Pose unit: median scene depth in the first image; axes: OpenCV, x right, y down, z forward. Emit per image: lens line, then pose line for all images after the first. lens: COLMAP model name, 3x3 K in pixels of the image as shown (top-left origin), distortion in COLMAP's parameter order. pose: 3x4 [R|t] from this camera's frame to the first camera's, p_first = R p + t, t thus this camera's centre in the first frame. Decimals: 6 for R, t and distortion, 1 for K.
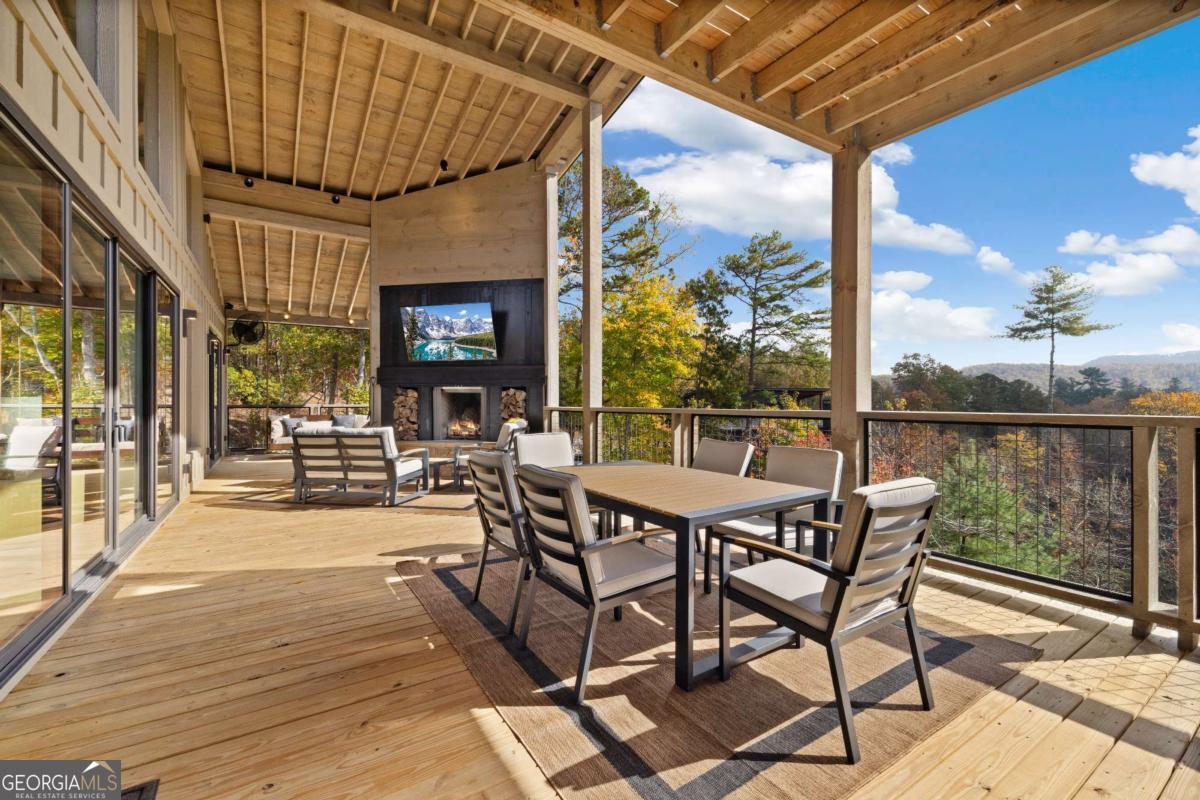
lens RADIAL K [[511.1, 0, 604.2], [0, 511.1, 403.9], [0, 0, 1]] dist [0.000566, 0.000042]
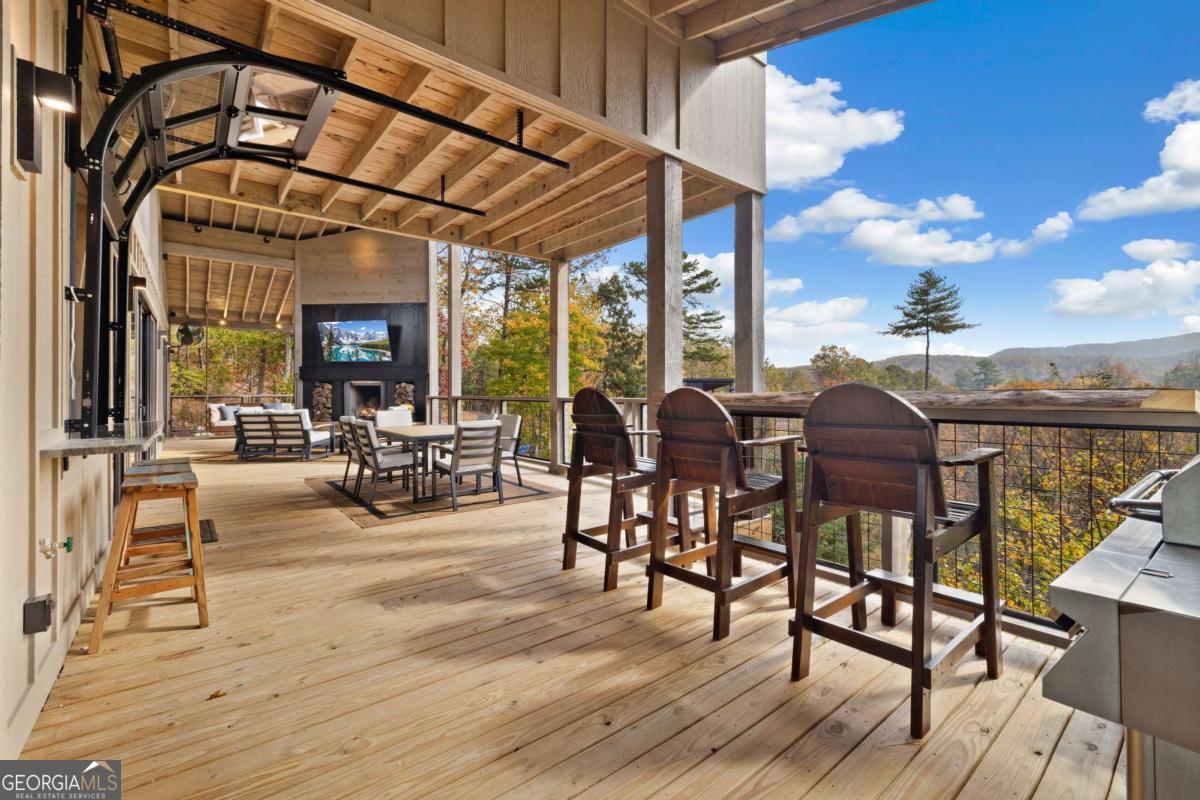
lens RADIAL K [[512.4, 0, 605.8], [0, 512.4, 389.7], [0, 0, 1]] dist [-0.002074, -0.000480]
pose [[0.993886, -0.001755, 0.110394, 0.185581], [0.002493, 0.999975, -0.006551, -0.000503], [-0.110380, 0.006786, 0.993866, -0.380257]]
